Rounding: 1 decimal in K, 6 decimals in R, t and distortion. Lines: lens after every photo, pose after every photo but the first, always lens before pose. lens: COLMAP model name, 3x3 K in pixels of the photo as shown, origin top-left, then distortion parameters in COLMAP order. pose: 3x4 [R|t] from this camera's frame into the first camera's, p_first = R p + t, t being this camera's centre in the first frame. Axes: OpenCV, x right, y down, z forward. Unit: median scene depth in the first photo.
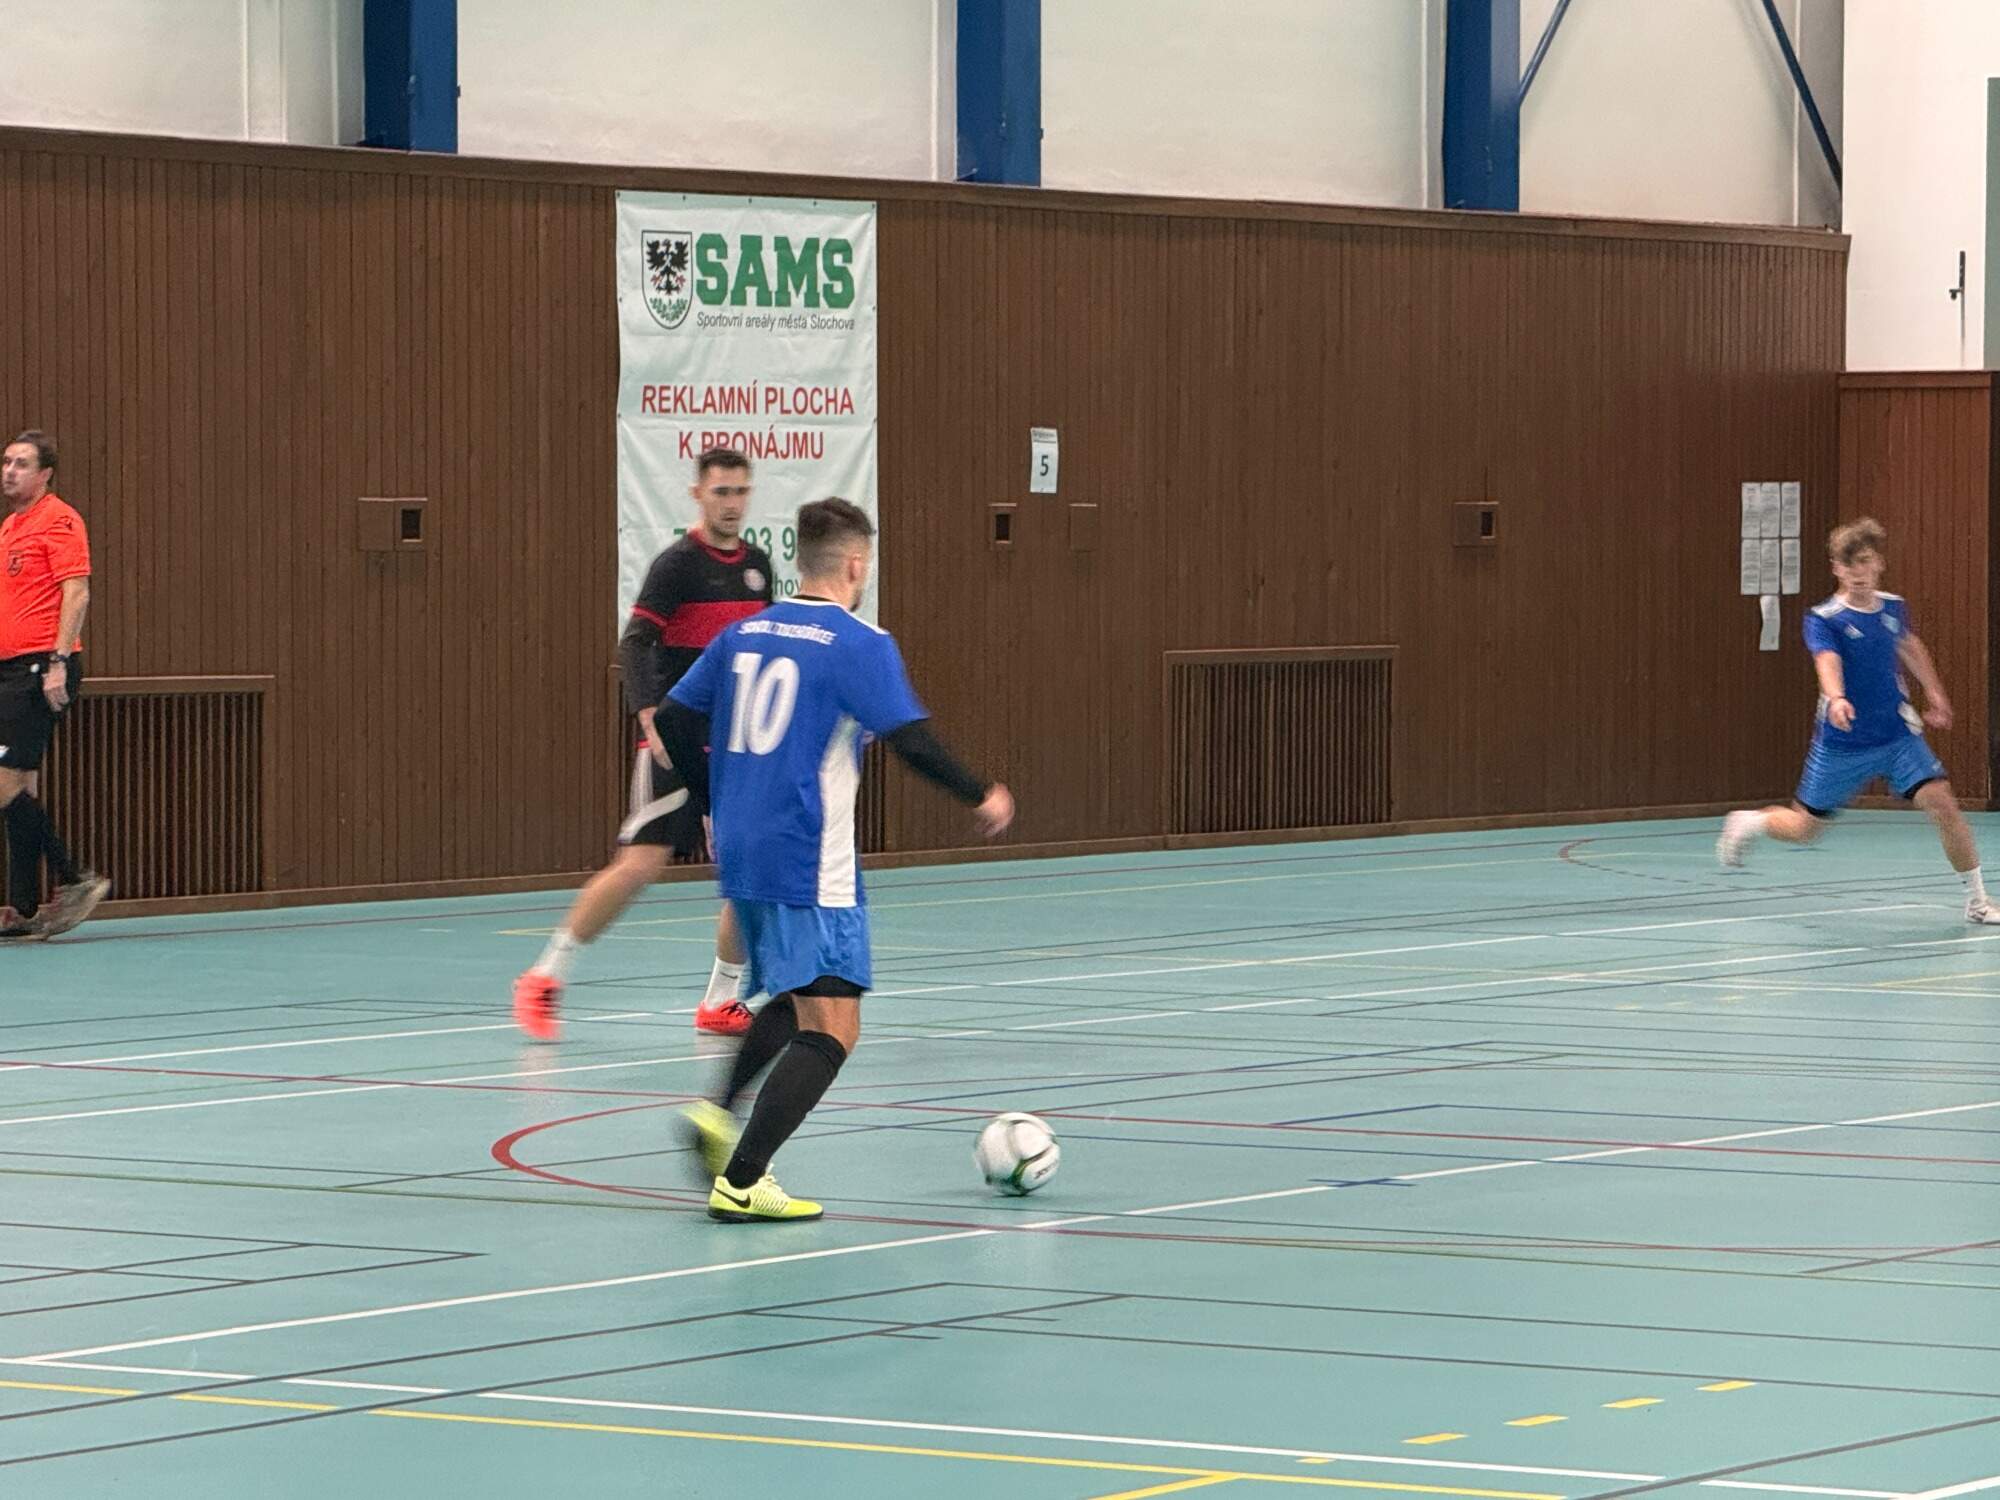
lens RADIAL K [[8092.8, 0, 999.9], [0, 8092.8, 750.3], [0, 0, 1]] dist [-0.029712, 0.000000]
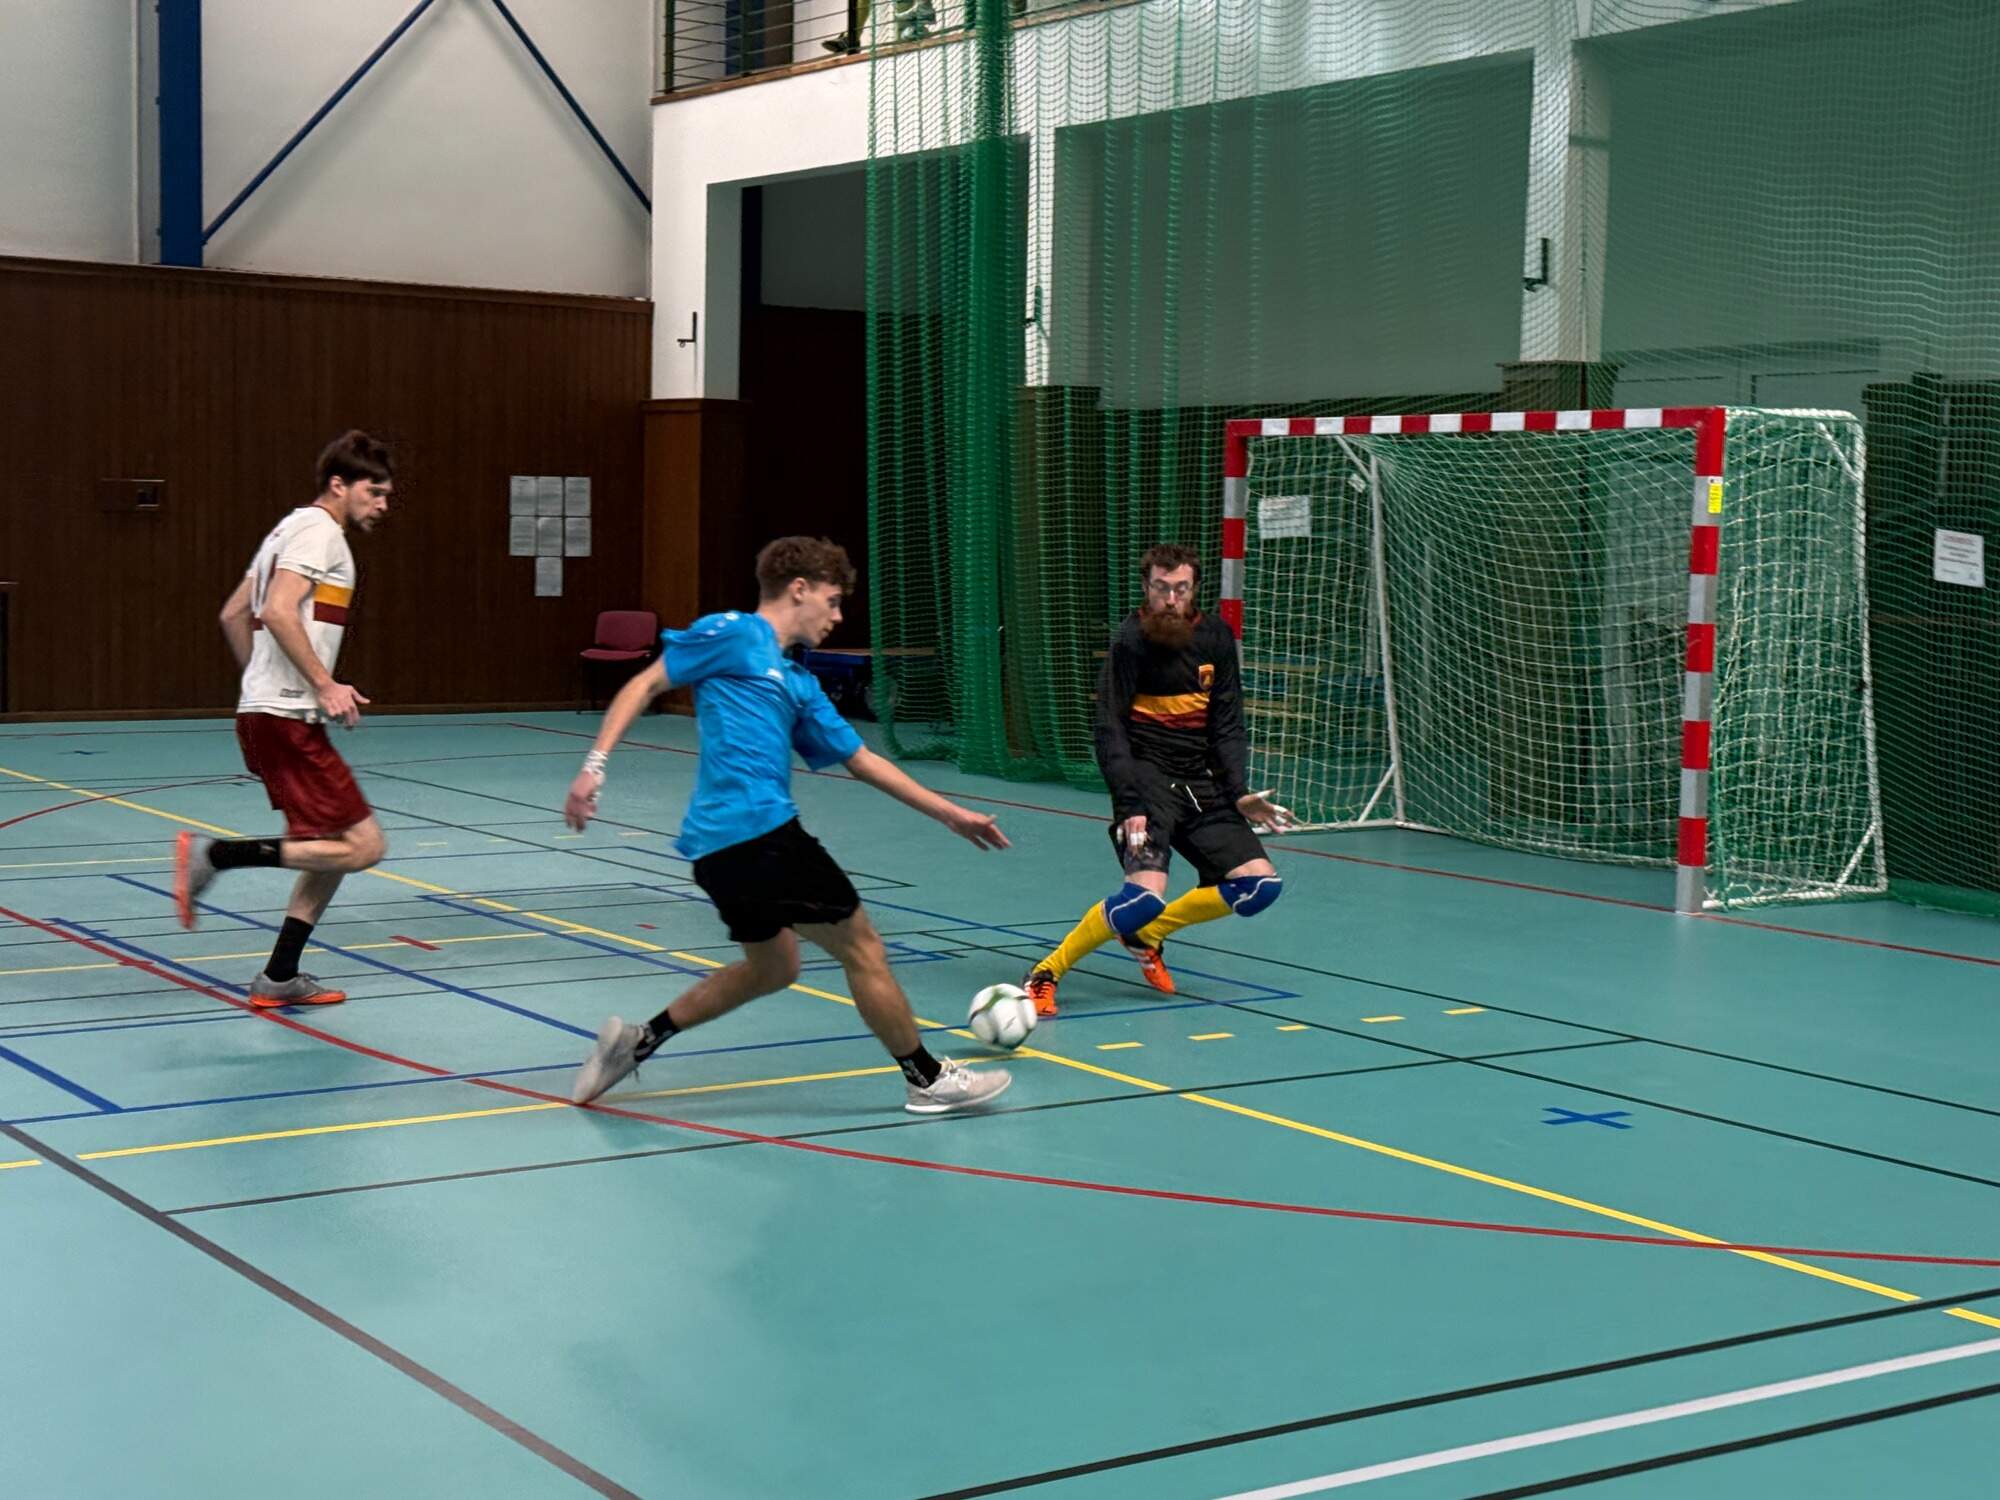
lens RADIAL K [[2958.5, 0, 995.7], [0, 2958.5, 762.0], [0, 0, 1]] dist [0.016369, 0.000000]
pose [[0.928583, 0.056991, -0.366724, 0.356355], [-0.036295, 0.997348, 0.063089, -0.018818], [0.369347, -0.045273, 0.928188, 0.548624]]
